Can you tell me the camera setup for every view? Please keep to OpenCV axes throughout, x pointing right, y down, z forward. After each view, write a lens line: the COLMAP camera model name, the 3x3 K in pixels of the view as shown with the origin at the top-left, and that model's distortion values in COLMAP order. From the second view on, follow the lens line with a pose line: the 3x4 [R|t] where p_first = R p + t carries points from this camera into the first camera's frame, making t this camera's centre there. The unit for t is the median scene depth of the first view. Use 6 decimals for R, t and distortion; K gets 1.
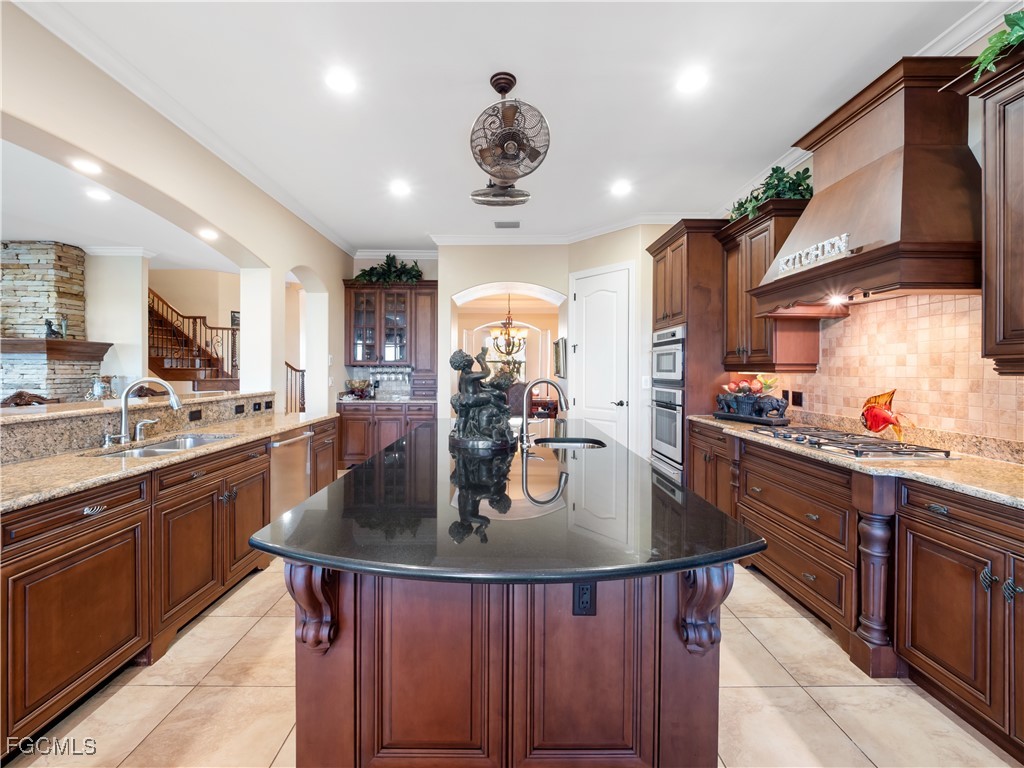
lens RADIAL K [[433.8, 0, 506.2], [0, 433.8, 373.1], [0, 0, 1]] dist [-0.013384, -0.000562]
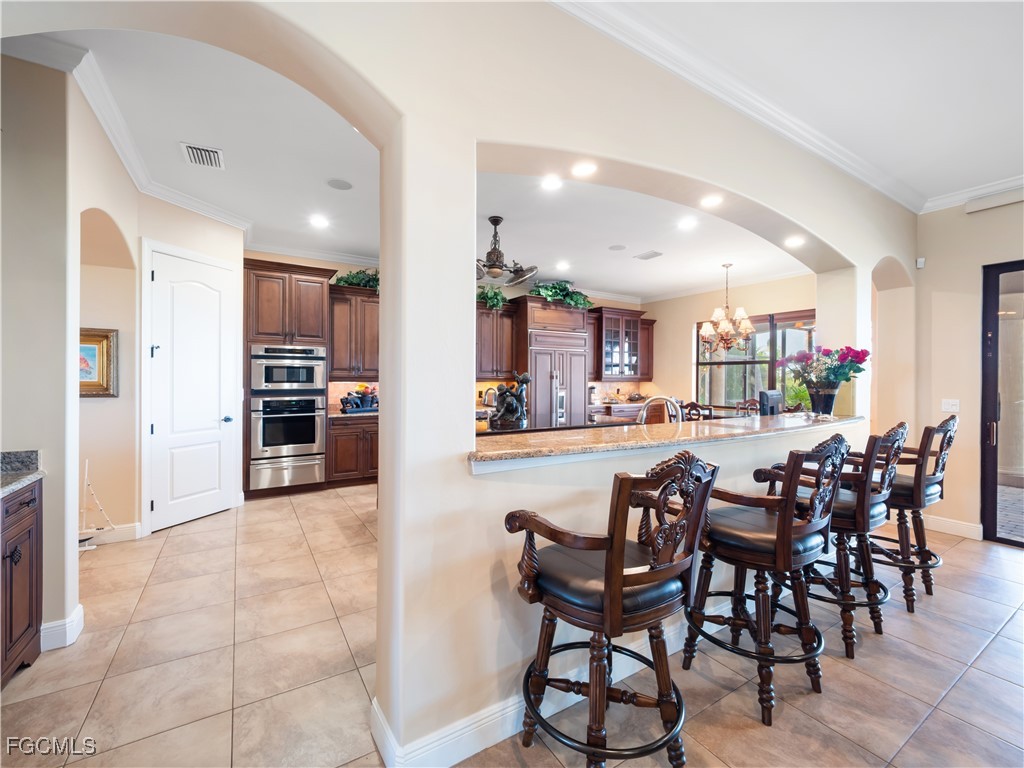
lens RADIAL K [[429.4, 0, 512.0], [0, 429.4, 384.0], [0, 0, 1]] dist [0.000859, -0.000215]
pose [[-0.530368, -0.012235, 0.847679, -1.155797], [0.002539, 0.999868, 0.016020, -0.020748], [-0.847763, 0.010649, -0.530268, 1.411552]]
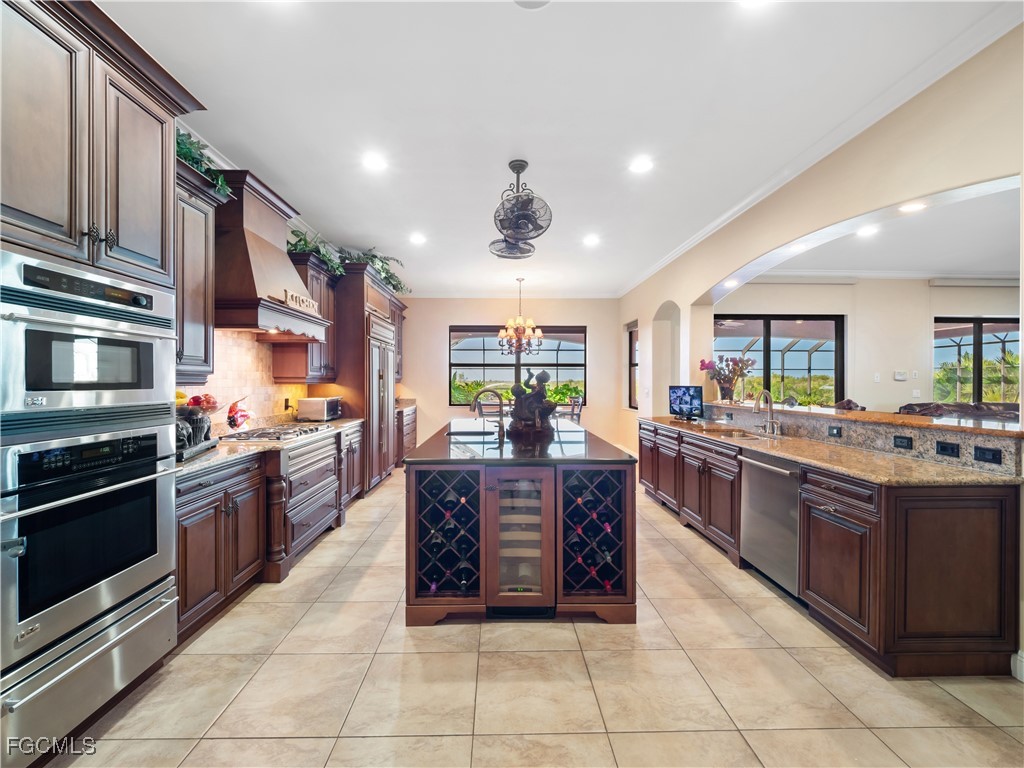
lens RADIAL K [[429.4, 0, 512.0], [0, 429.4, 384.0], [0, 0, 1]] dist [0.000859, -0.000215]
pose [[-0.999593, -0.004502, -0.028172, 0.035607], [-0.004901, 0.999888, 0.014123, -0.017755], [0.028106, 0.014255, -0.999503, 1.758848]]
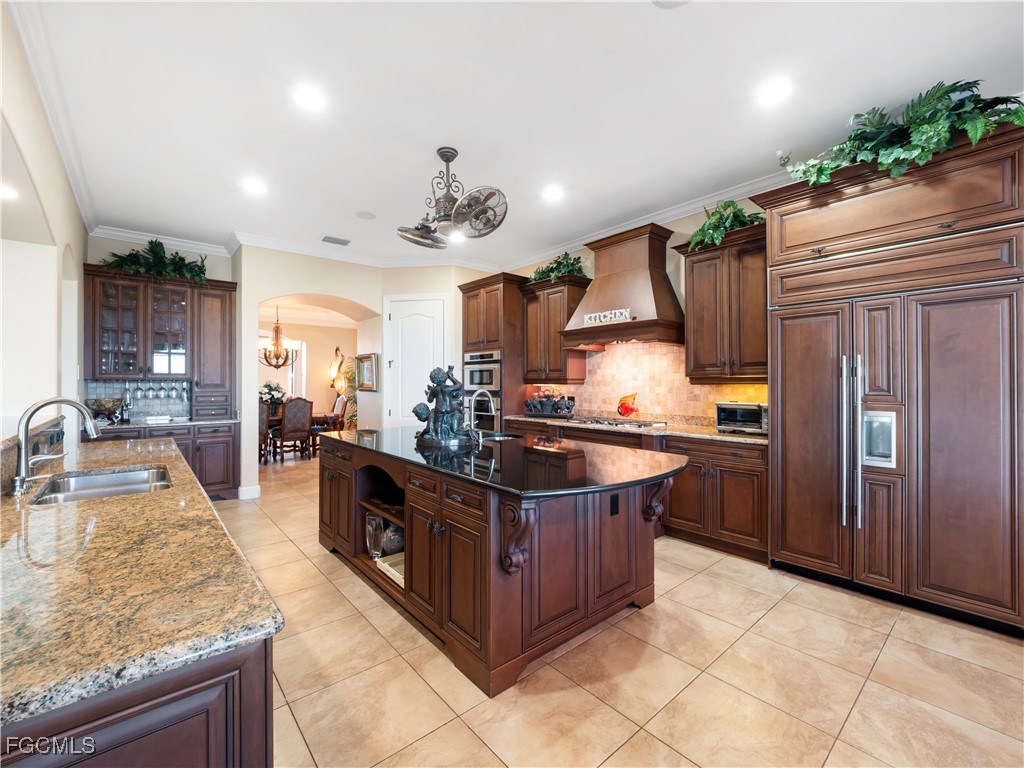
lens RADIAL K [[429.4, 0, 512.0], [0, 429.4, 384.0], [0, 0, 1]] dist [0.000859, -0.000215]
pose [[0.758874, -0.006938, 0.651200, -0.510138], [0.010479, 0.999944, -0.001558, -0.002170], [-0.651153, 0.008006, 0.758904, -0.046578]]
